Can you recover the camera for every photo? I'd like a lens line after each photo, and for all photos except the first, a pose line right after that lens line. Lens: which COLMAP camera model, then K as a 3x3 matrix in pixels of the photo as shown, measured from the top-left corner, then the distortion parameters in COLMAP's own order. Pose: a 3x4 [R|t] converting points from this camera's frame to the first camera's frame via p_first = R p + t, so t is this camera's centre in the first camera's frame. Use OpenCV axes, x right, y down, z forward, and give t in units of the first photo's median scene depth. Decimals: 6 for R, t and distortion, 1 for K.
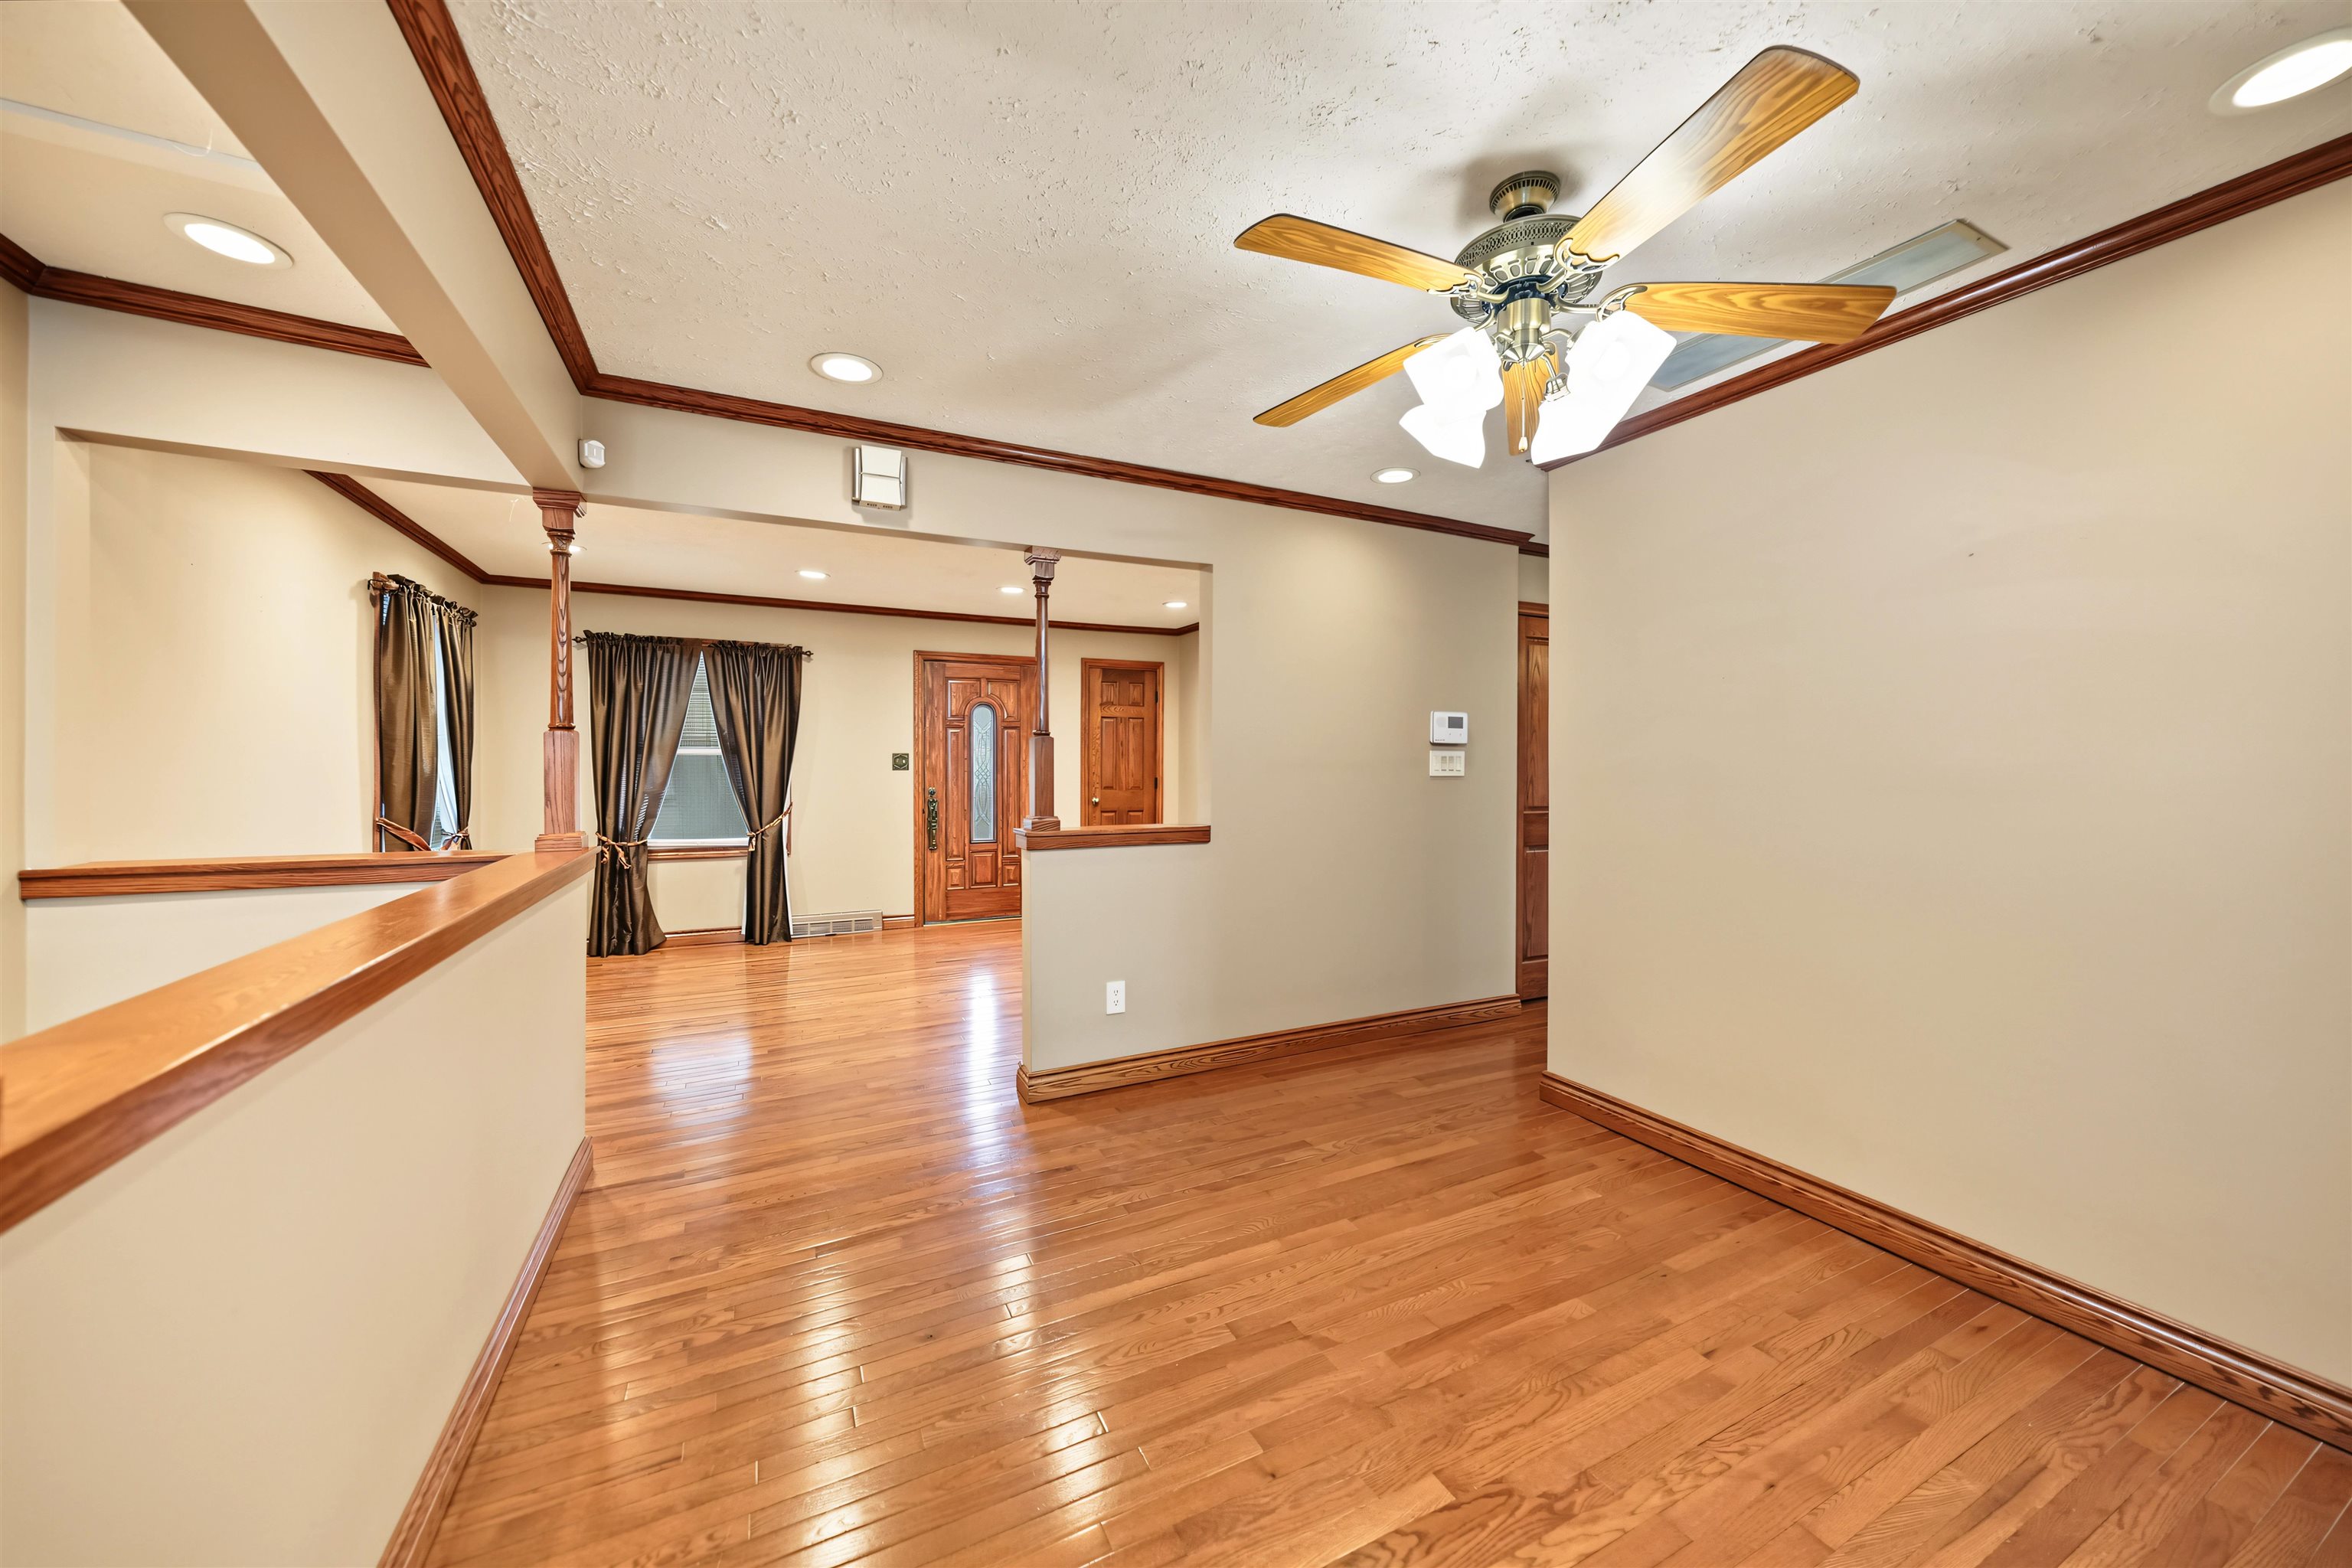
lens RADIAL K [[835.7, 0, 1186.1], [0, 835.7, 773.0], [0, 0, 1]] dist [-0.005963, -0.000042]
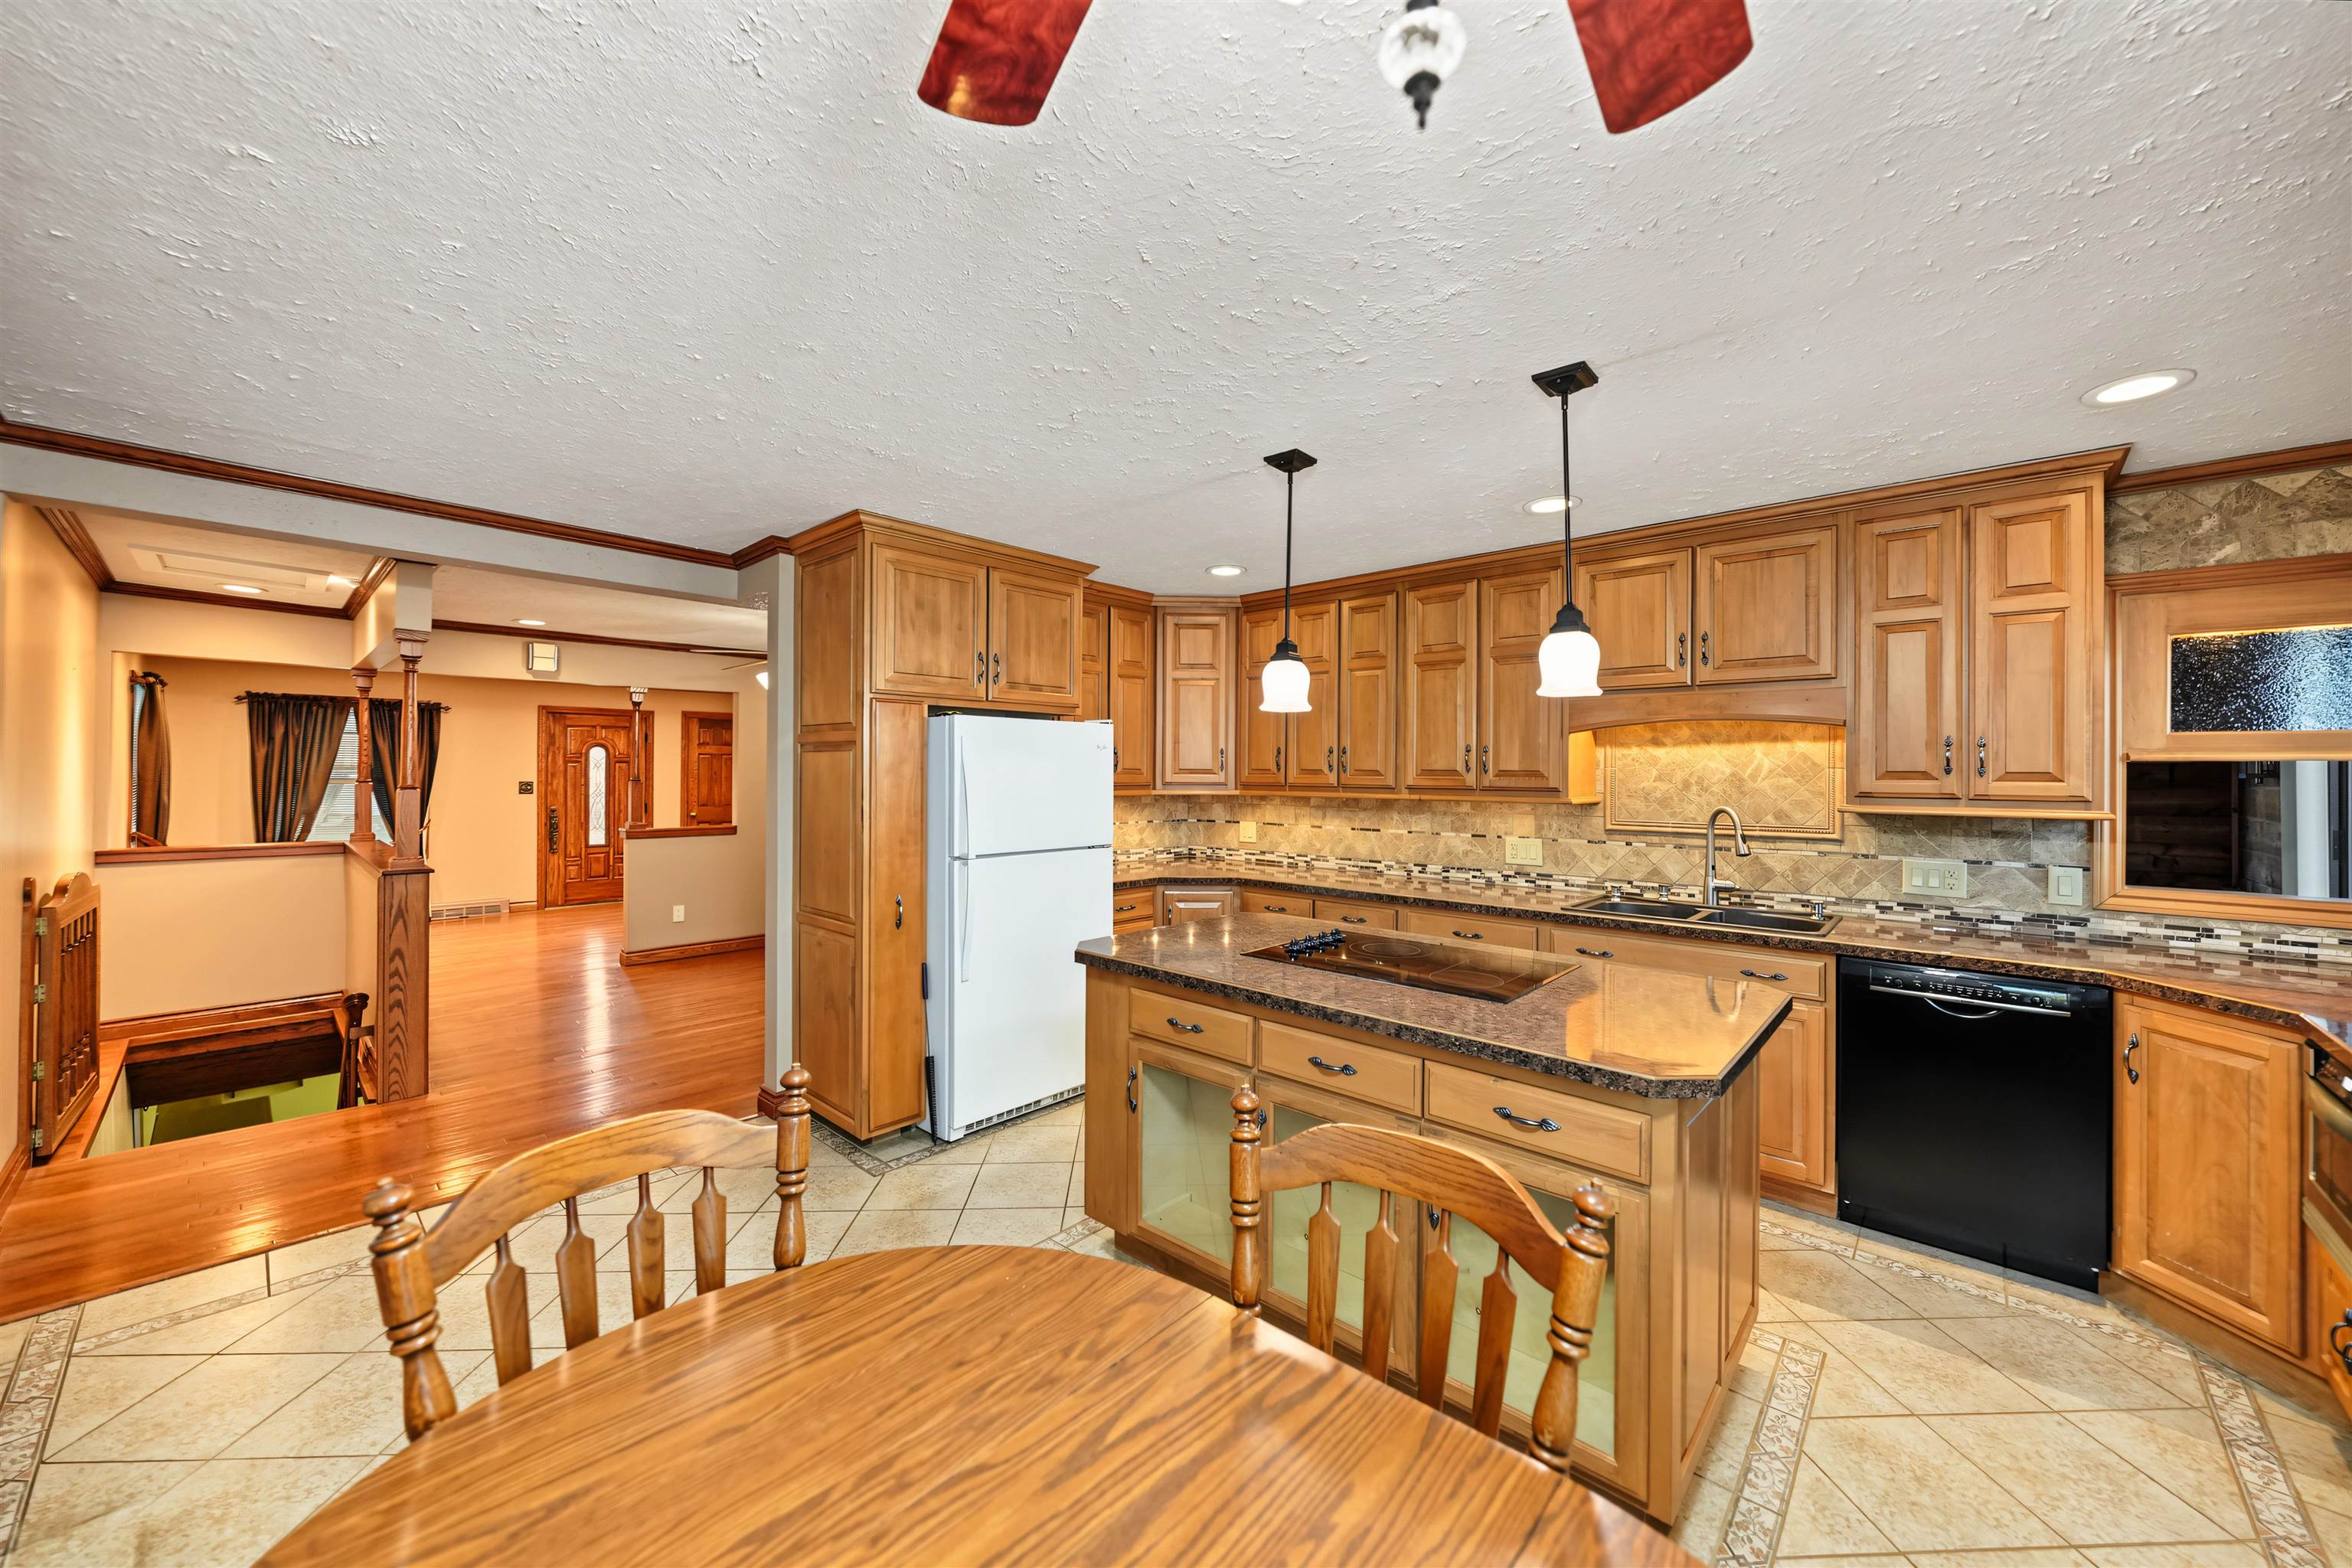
lens RADIAL K [[835.7, 0, 1163.7], [0, 835.7, 766.3], [0, 0, 1]] dist [-0.005963, -0.000042]
pose [[0.935094, 0.002480, 0.354390, 0.165175], [0.005564, 0.999750, -0.021677, -0.014956], [-0.354355, 0.022242, 0.934846, -0.713471]]
